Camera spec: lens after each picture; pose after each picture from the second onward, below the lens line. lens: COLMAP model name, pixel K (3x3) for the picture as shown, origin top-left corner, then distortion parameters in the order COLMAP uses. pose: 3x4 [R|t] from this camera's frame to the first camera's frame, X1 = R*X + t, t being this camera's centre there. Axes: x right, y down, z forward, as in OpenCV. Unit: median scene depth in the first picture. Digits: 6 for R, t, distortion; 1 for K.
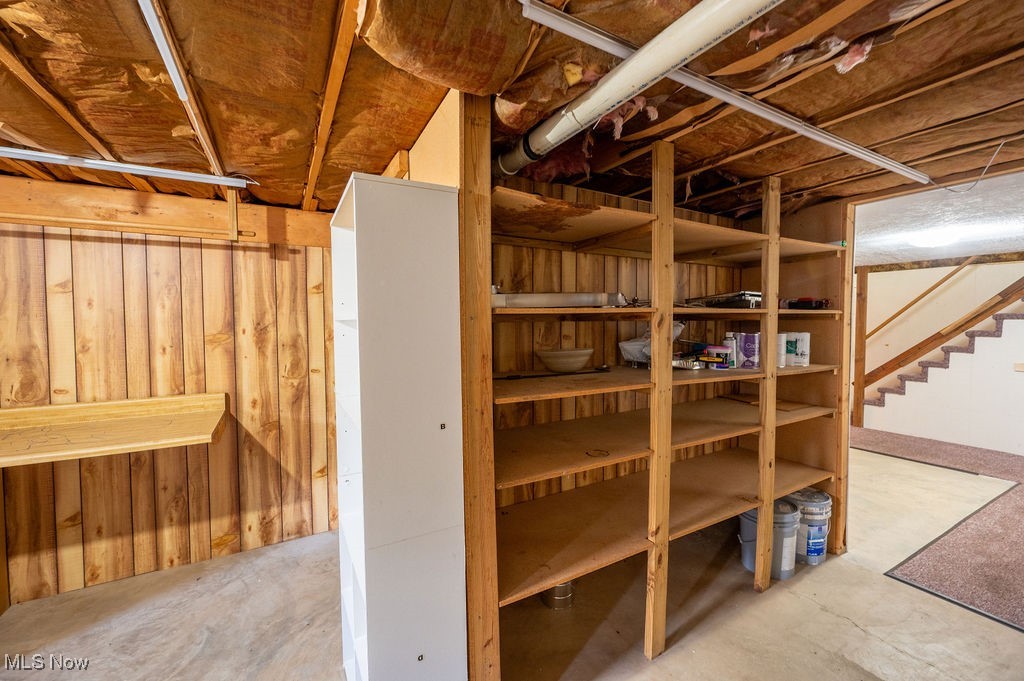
lens RADIAL K [[423.6, 0, 517.6], [0, 423.6, 331.0], [0, 0, 1]] dist [-0.014076, 0.000087]
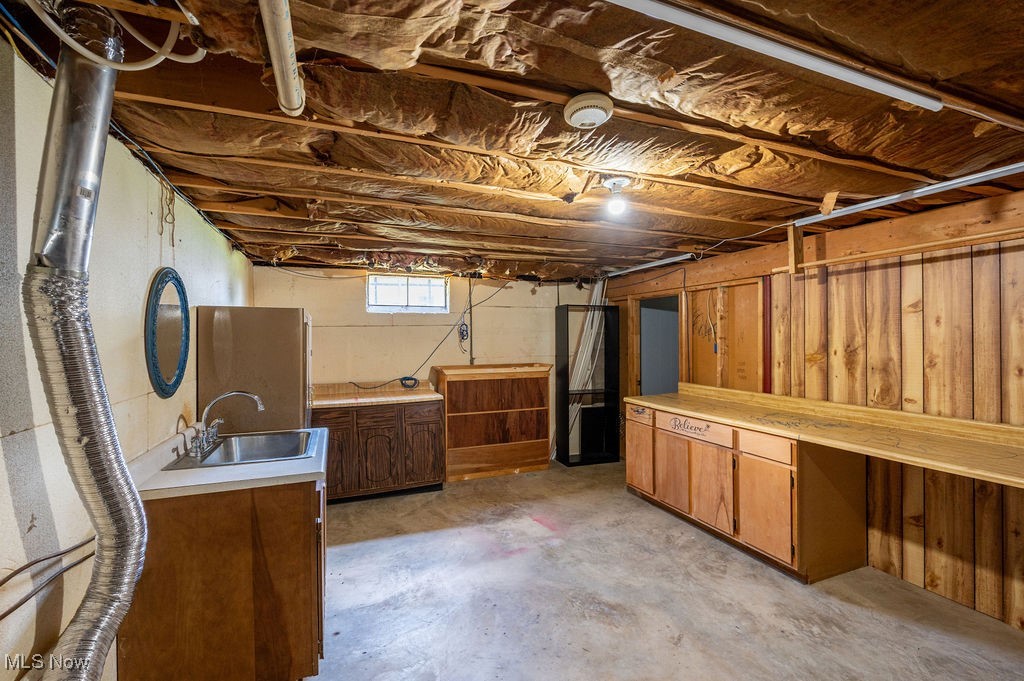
lens RADIAL K [[425.5, 0, 516.4], [0, 425.5, 336.2], [0, 0, 1]] dist [-0.004026, -0.000339]
pose [[-0.145189, -0.000127, -0.989404, 0.181617], [-0.020953, 0.999776, 0.002947, -0.009044], [0.989182, 0.021159, -0.145160, 0.112800]]
